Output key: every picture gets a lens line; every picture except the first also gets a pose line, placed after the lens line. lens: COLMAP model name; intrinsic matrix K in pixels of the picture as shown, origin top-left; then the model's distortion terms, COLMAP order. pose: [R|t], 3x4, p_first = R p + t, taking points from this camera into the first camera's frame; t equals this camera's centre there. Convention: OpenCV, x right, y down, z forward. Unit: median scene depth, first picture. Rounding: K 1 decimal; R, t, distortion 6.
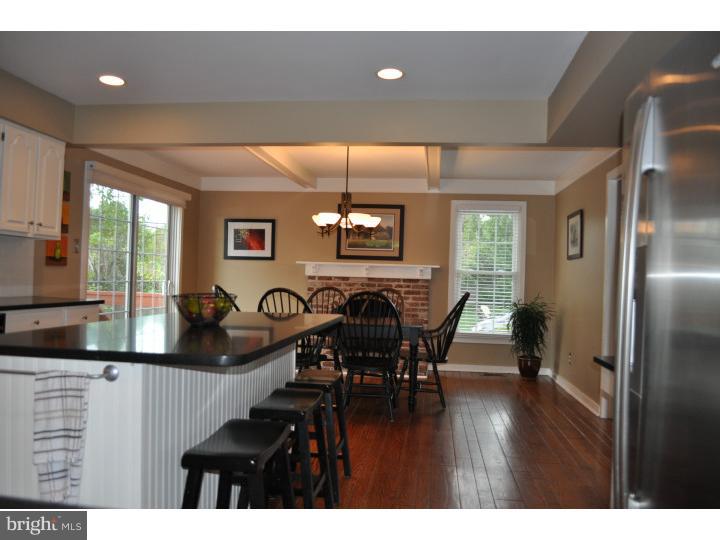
lens RADIAL K [[573.2, 0, 360.8], [0, 573.2, 271.9], [0, 0, 1]] dist [-0.043071, 0.000067]
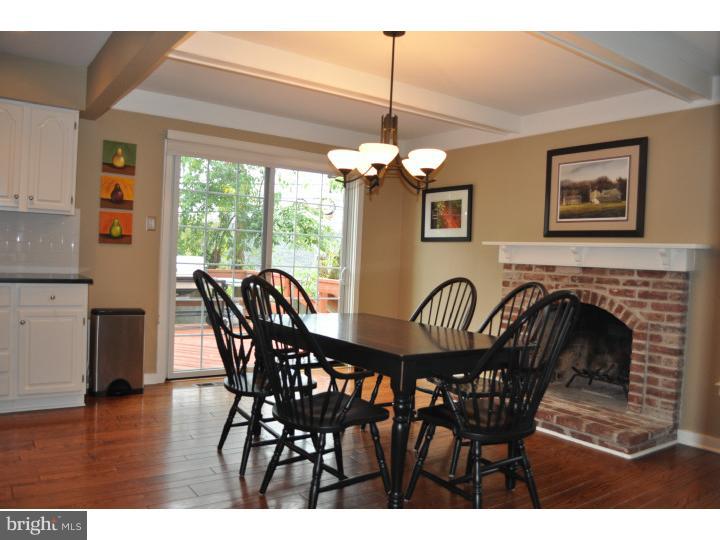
lens RADIAL K [[573.2, 0, 359.7], [0, 573.2, 271.4], [0, 0, 1]] dist [-0.043071, 0.000067]
pose [[0.694026, 0.018248, -0.719718, 0.278748], [-0.016789, 0.999817, 0.009161, 0.013037], [0.719754, 0.005726, 0.694206, 0.419413]]
